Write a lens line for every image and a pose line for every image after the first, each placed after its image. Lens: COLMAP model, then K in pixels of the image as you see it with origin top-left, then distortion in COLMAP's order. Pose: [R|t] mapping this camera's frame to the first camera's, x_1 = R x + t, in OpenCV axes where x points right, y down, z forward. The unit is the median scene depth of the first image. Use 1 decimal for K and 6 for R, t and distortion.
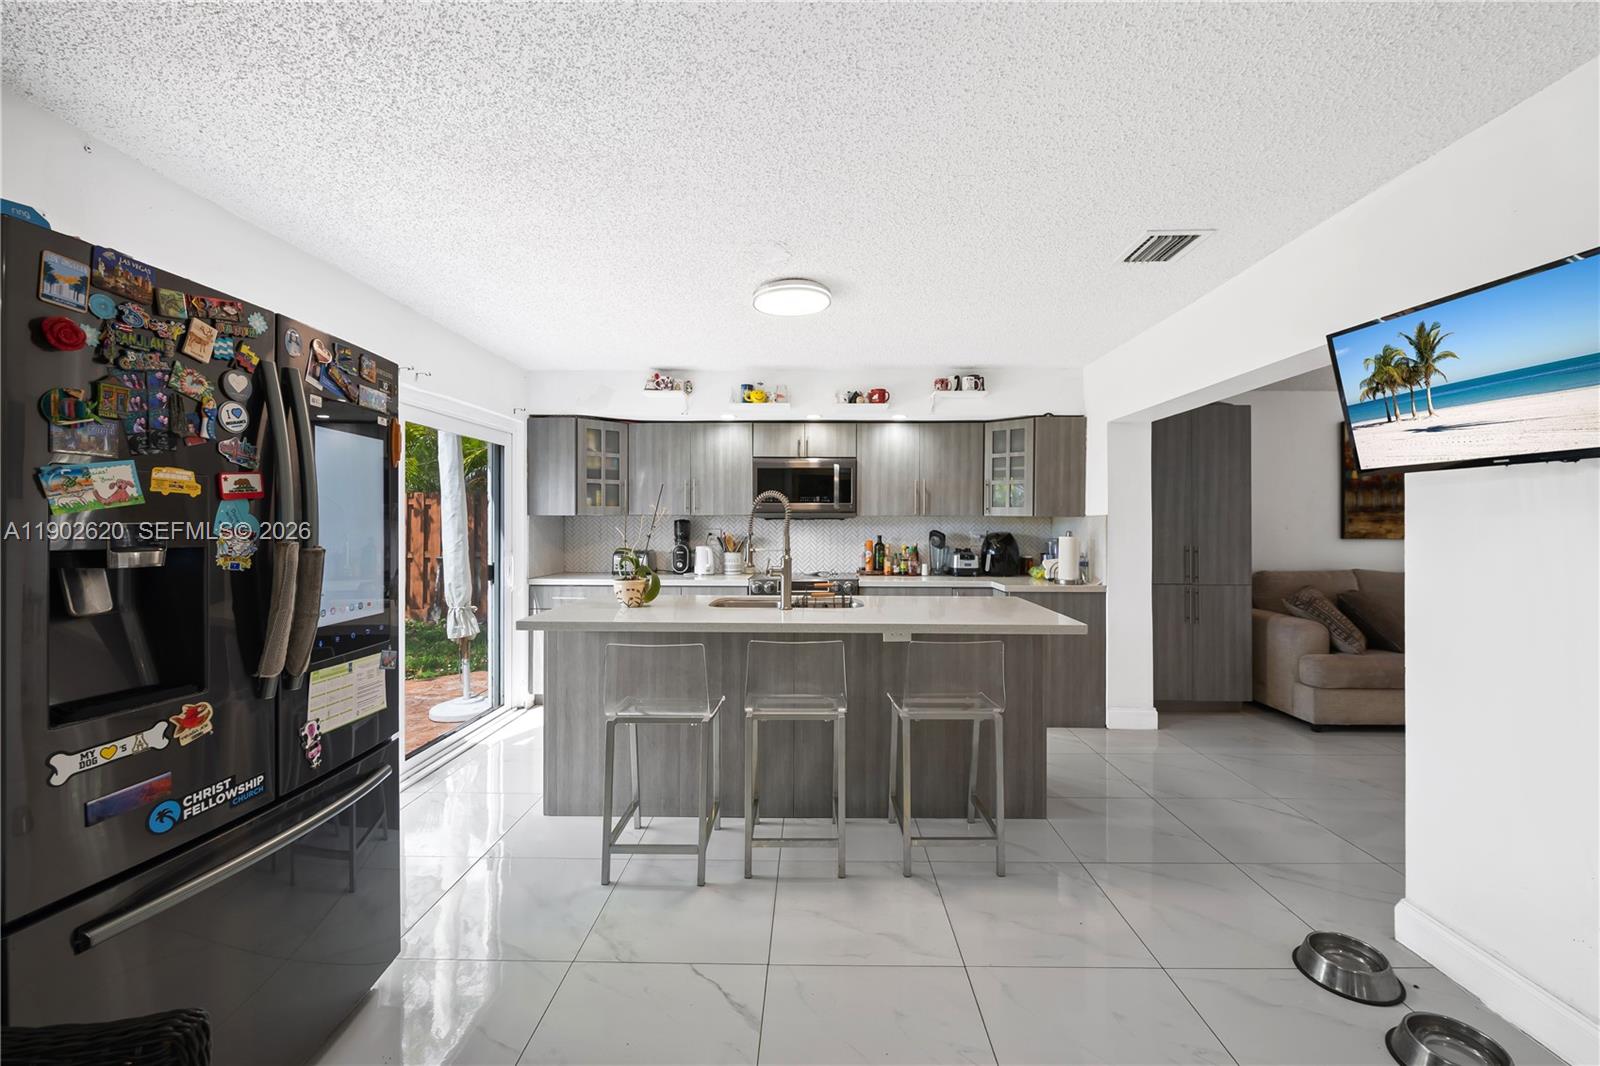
lens RADIAL K [[636.7, 0, 805.2], [0, 636.7, 523.3], [0, 0, 1]] dist [-0.001522, -0.002308]
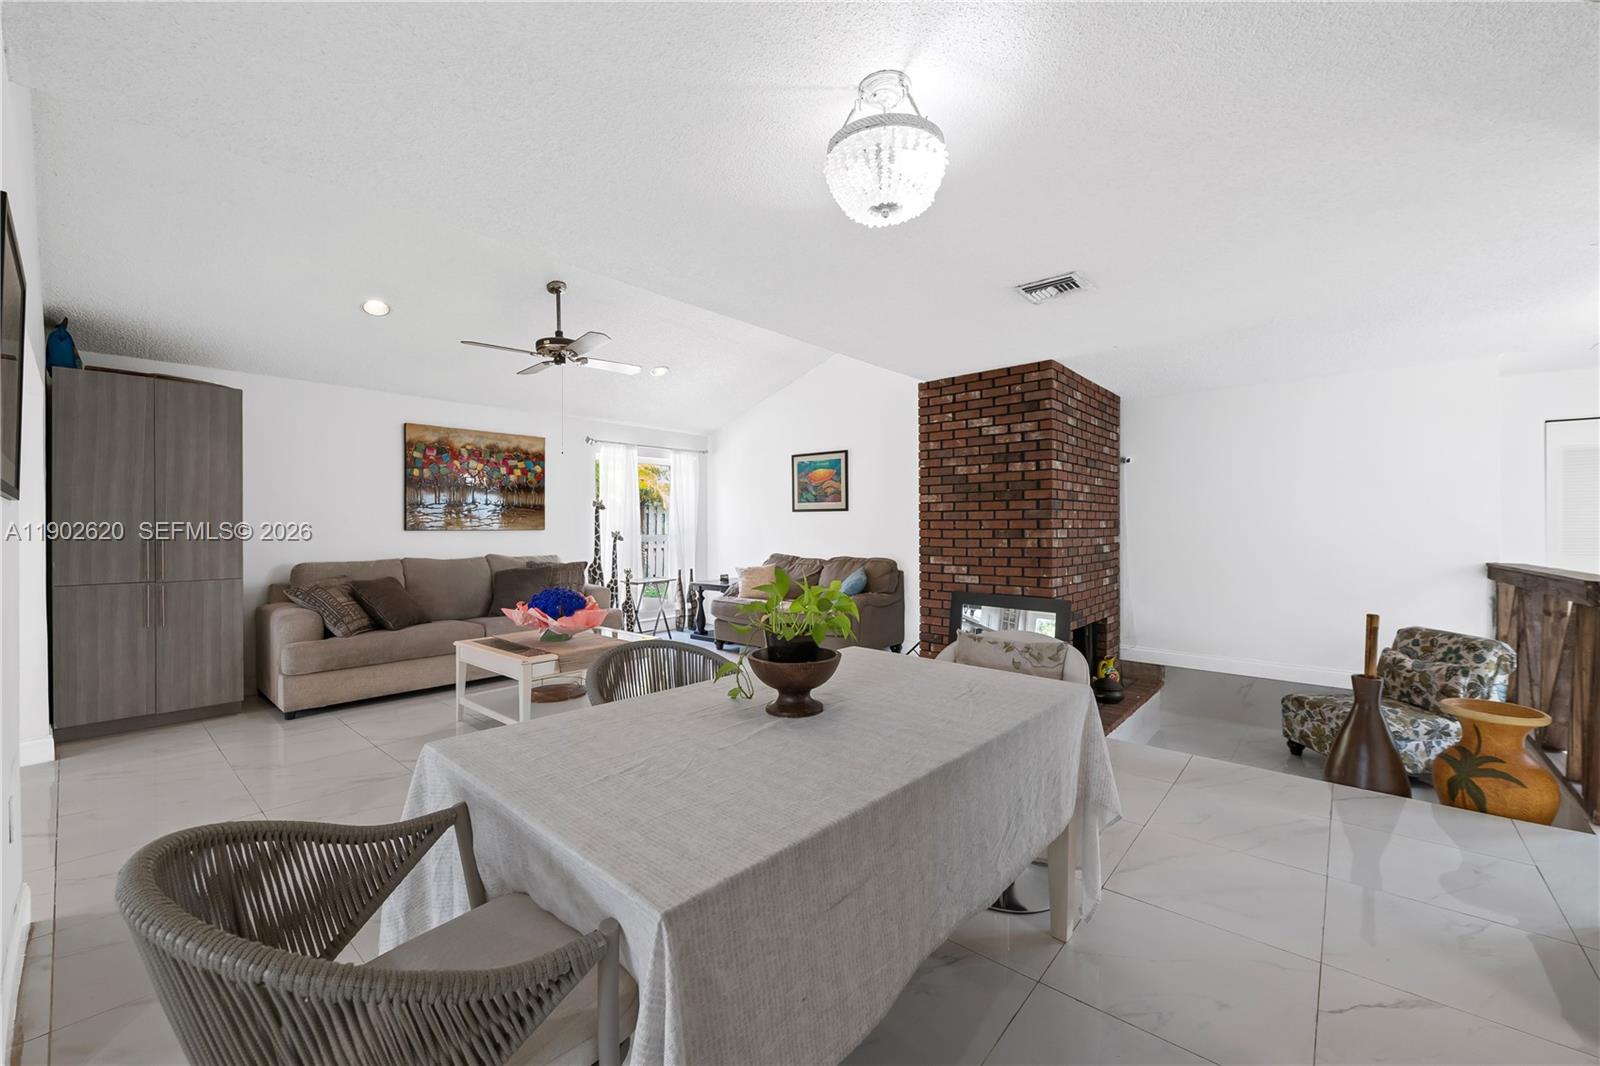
lens RADIAL K [[636.7, 0, 804.1], [0, 636.7, 527.6], [0, 0, 1]] dist [-0.001522, -0.002308]
pose [[0.638826, -0.004661, 0.769337, 1.459533], [0.003336, 0.999989, 0.003289, 0.059237], [-0.769344, 0.000465, 0.638834, -0.727613]]
